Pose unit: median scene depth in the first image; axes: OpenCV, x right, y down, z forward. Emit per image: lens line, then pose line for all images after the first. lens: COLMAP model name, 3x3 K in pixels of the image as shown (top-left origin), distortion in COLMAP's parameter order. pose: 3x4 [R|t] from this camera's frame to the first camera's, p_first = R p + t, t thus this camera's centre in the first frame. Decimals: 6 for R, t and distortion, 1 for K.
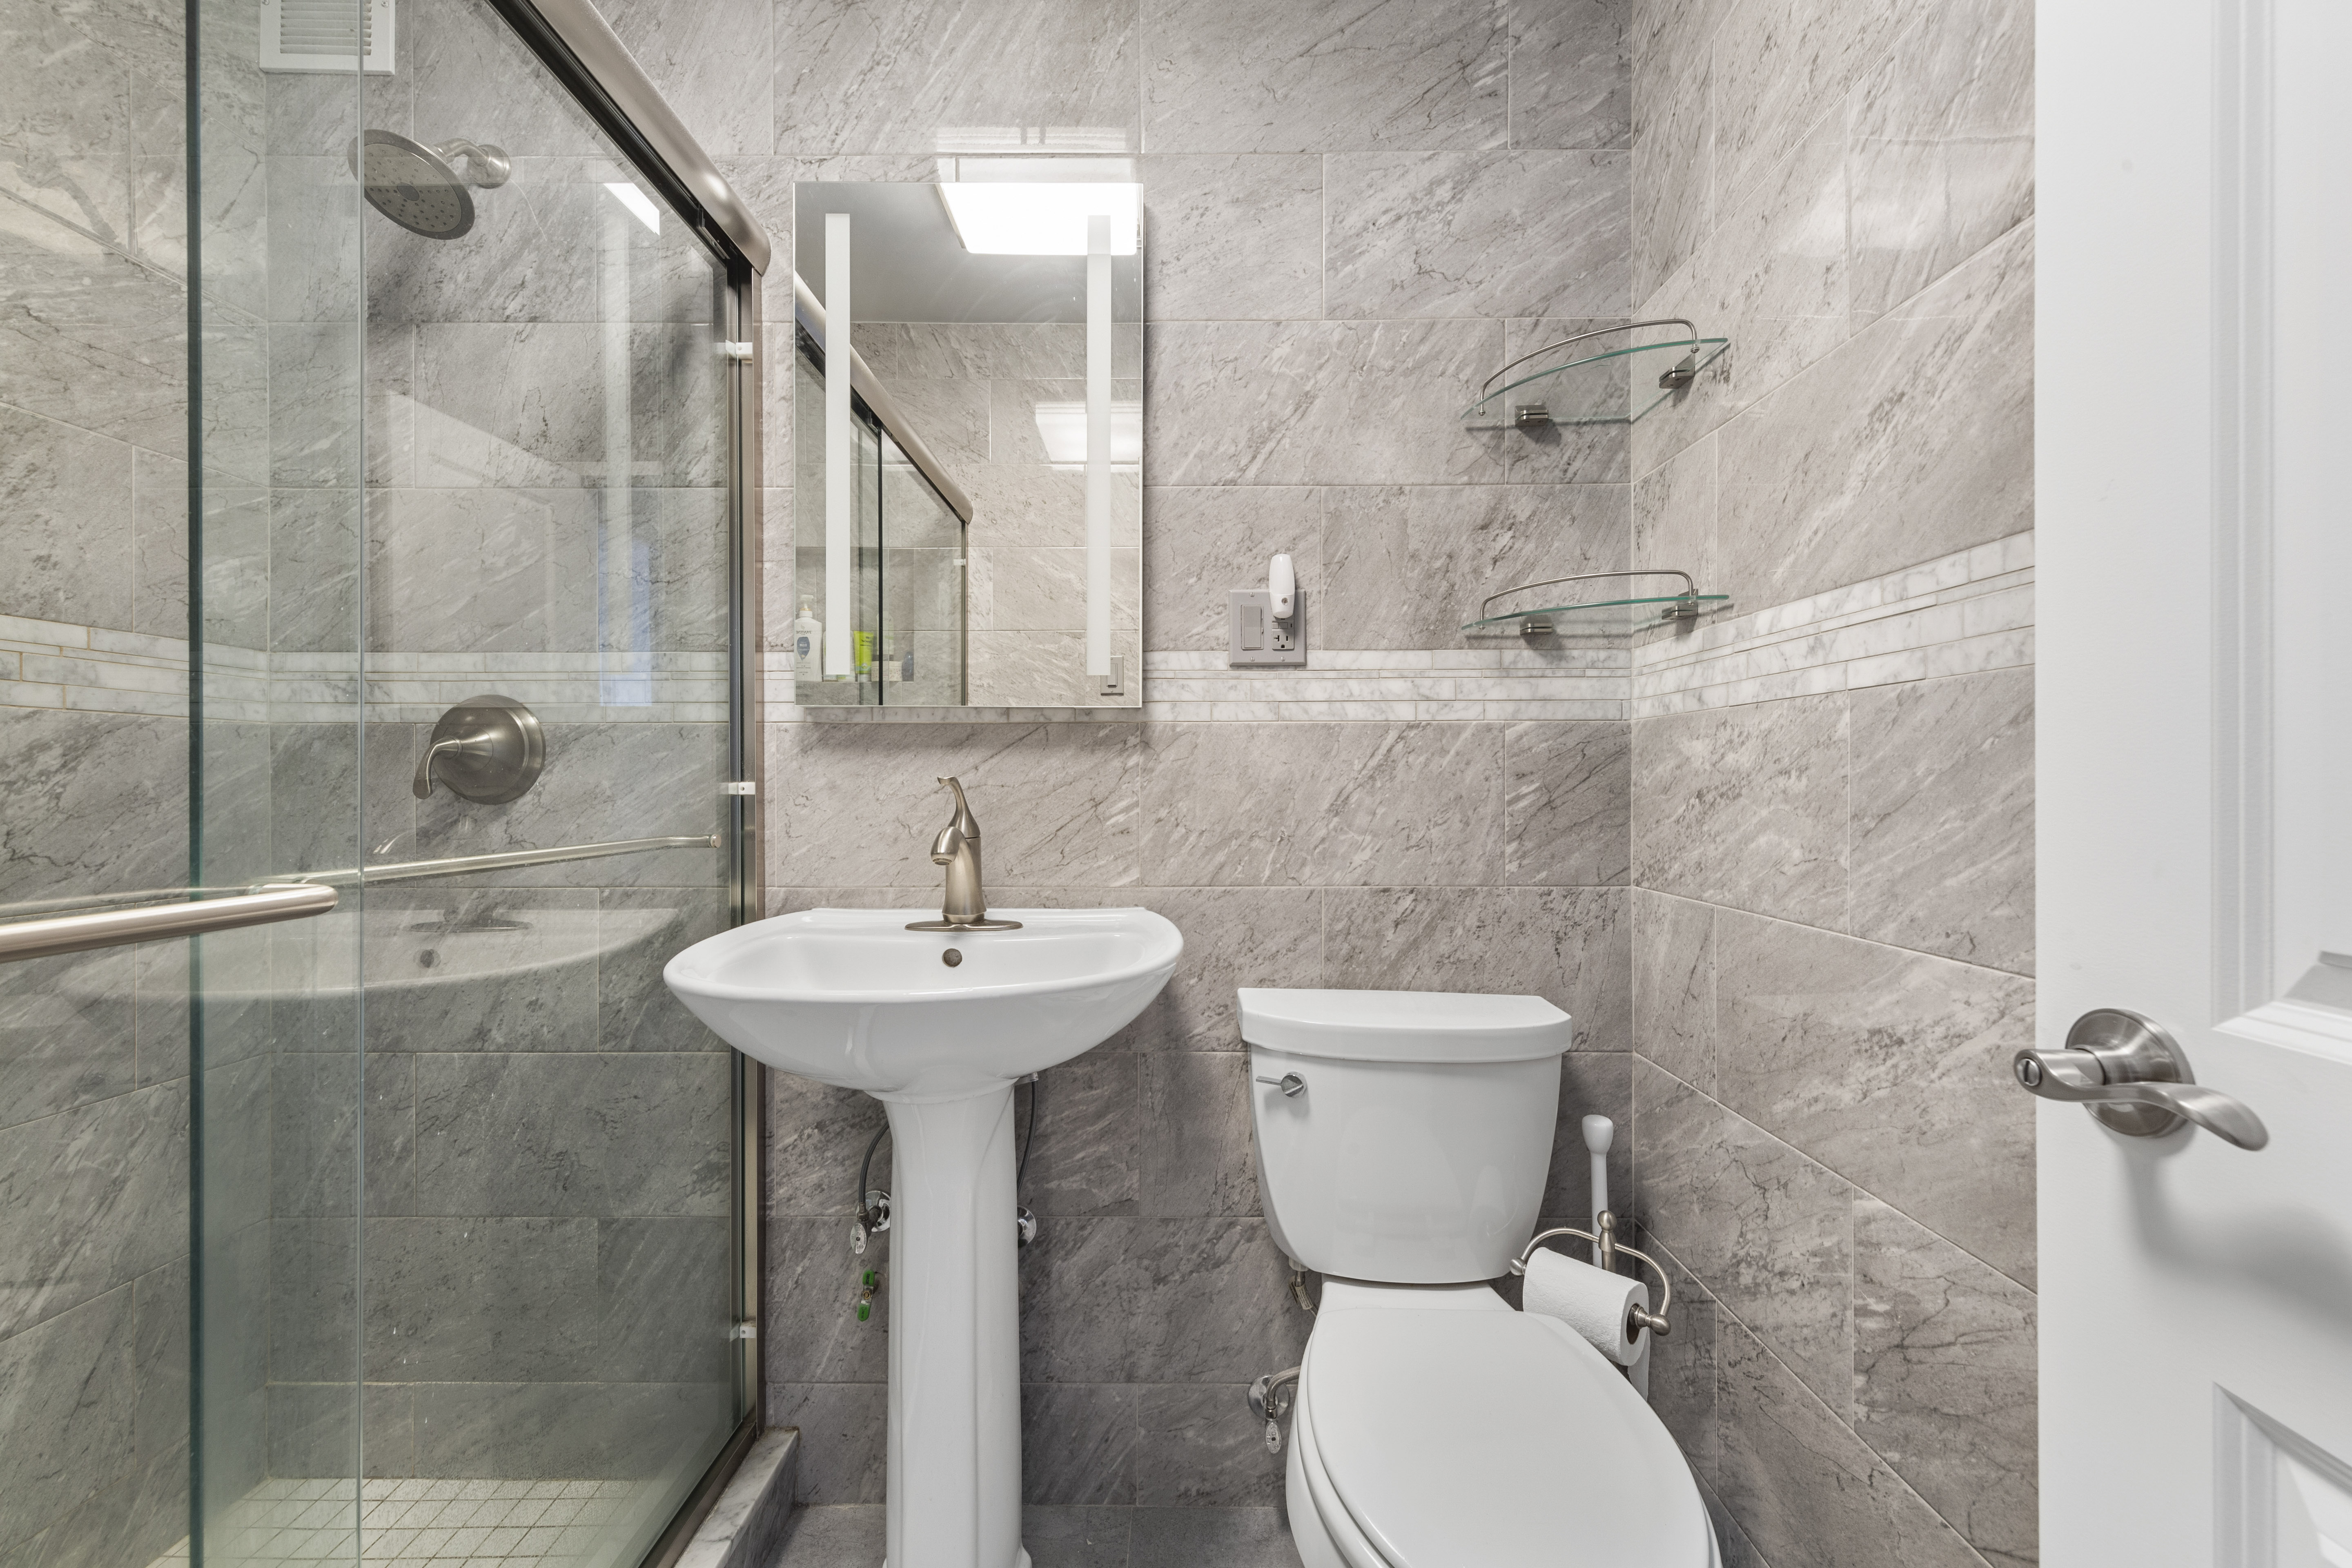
lens RADIAL K [[964.7, 0, 1178.9], [0, 964.7, 790.1], [0, 0, 1]] dist [0.006945, -0.000567]
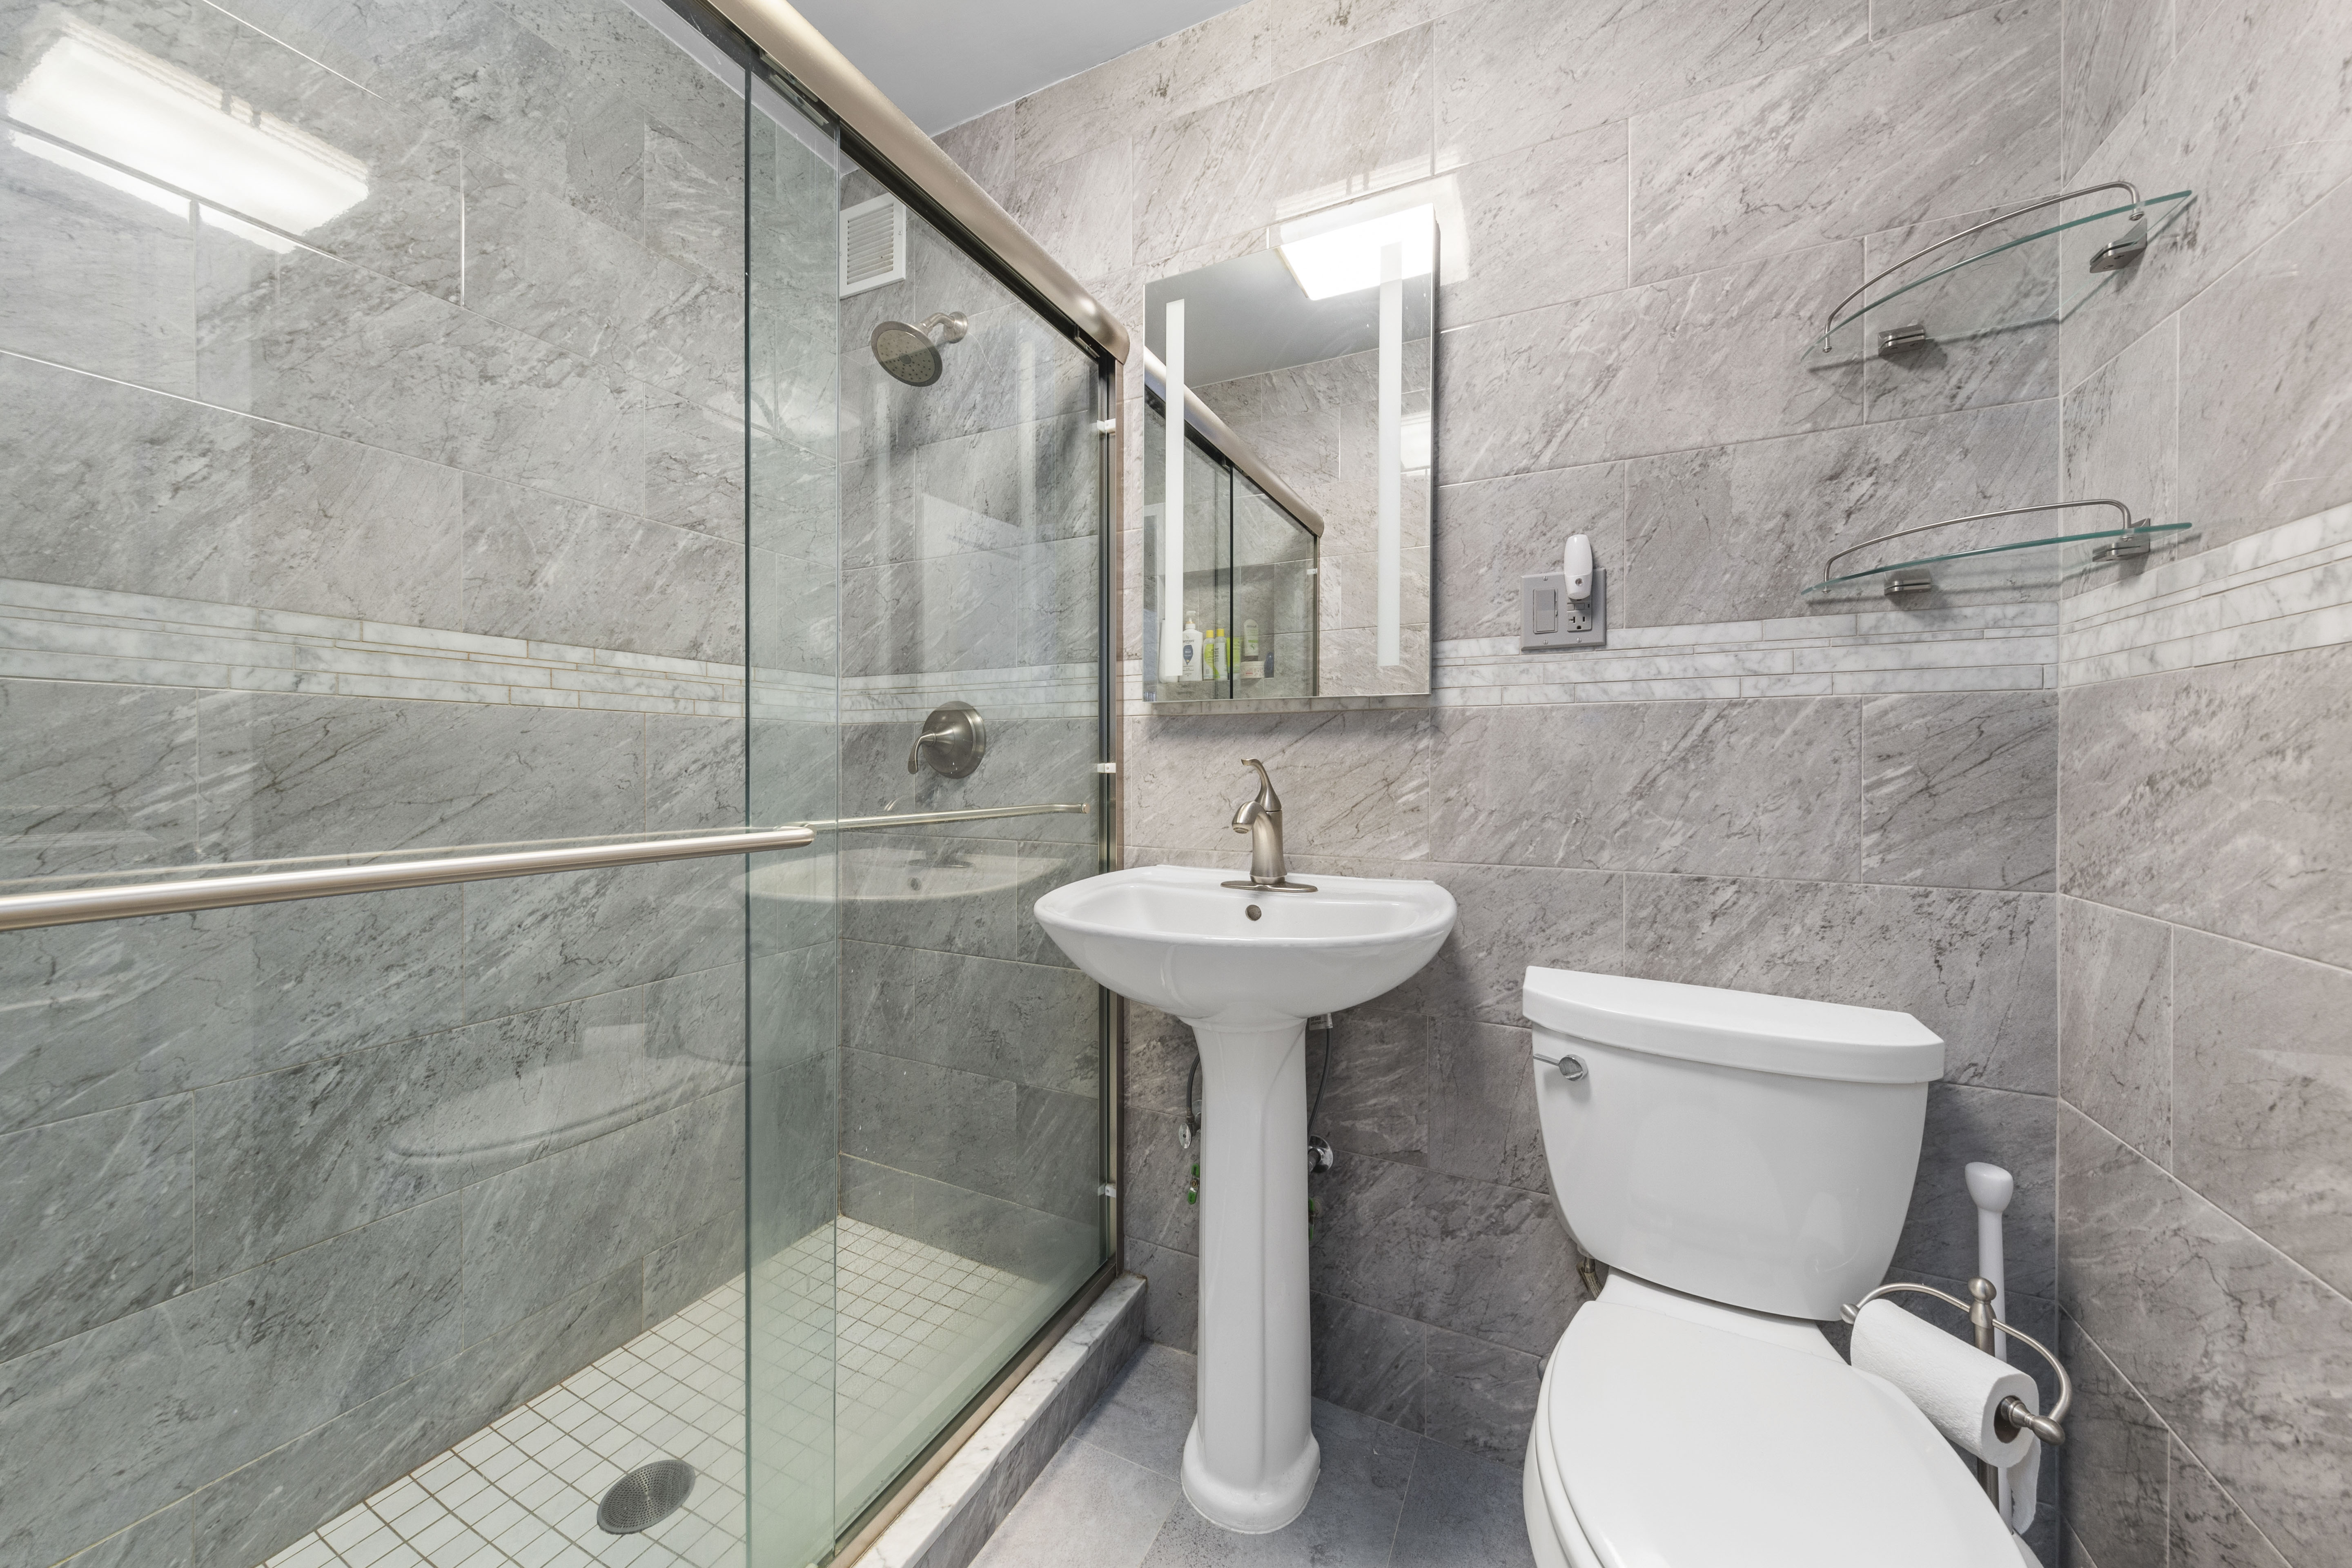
lens RADIAL K [[860.8, 0, 1155.3], [0, 860.8, 774.1], [0, 0, 1]] dist [0.004375, -0.001569]
pose [[0.891635, 0.007729, -0.452689, 0.121682], [-0.006148, 0.999969, 0.004963, 0.000478], [0.452714, -0.001642, 0.891654, 0.010400]]
